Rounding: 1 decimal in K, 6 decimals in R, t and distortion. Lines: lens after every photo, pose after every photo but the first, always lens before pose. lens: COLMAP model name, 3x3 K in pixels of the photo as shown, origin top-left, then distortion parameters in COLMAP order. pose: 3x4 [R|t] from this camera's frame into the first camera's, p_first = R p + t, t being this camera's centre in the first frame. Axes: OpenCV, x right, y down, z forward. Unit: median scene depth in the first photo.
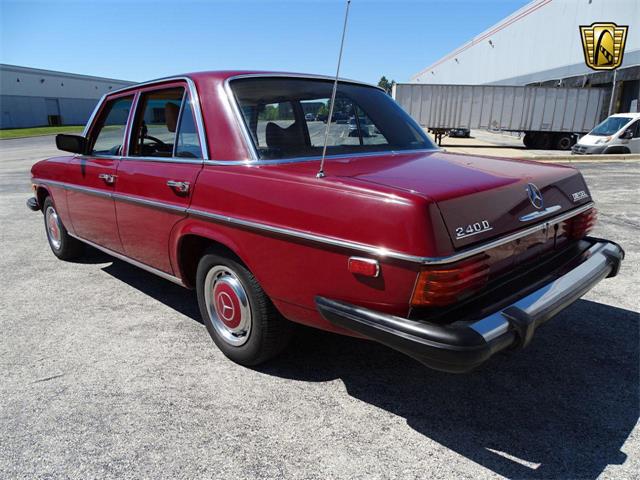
lens RADIAL K [[466.7, 0, 320.0], [0, 466.7, 240.0], [0, 0, 1]] dist [-0.002823, 0.004811]
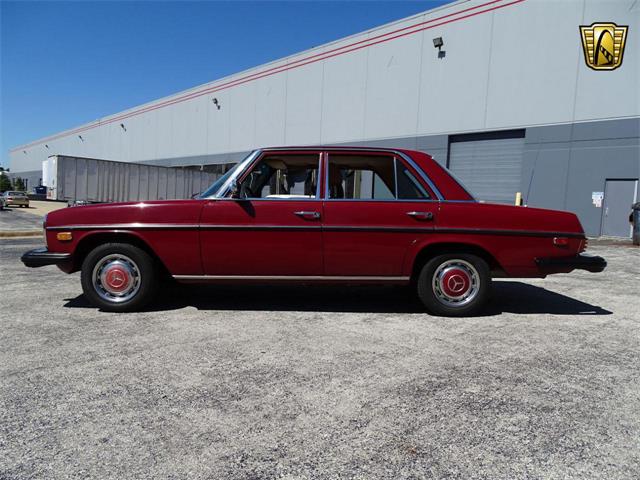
lens RADIAL K [[466.7, 0, 320.0], [0, 466.7, 240.0], [0, 0, 1]] dist [-0.002823, 0.004811]
pose [[0.689364, -0.020890, 0.724114, -1.816841], [0.140467, 0.984467, -0.105326, 0.096870], [-0.710666, 0.174322, 0.681590, 0.160887]]
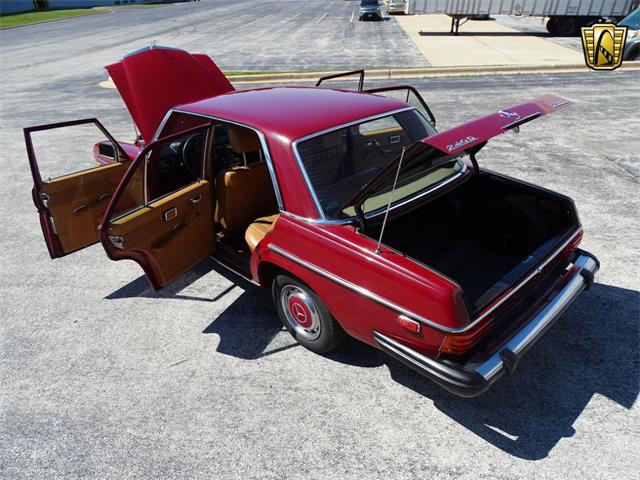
lens RADIAL K [[465.1, 0, 317.7], [0, 465.1, 241.2], [0, 0, 1]] dist [0.002403, 0.001606]
pose [[0.999609, -0.015645, -0.023194, -0.114663], [0.020903, 0.968664, 0.247494, -0.411092], [0.018595, -0.247882, 0.968612, -0.284142]]
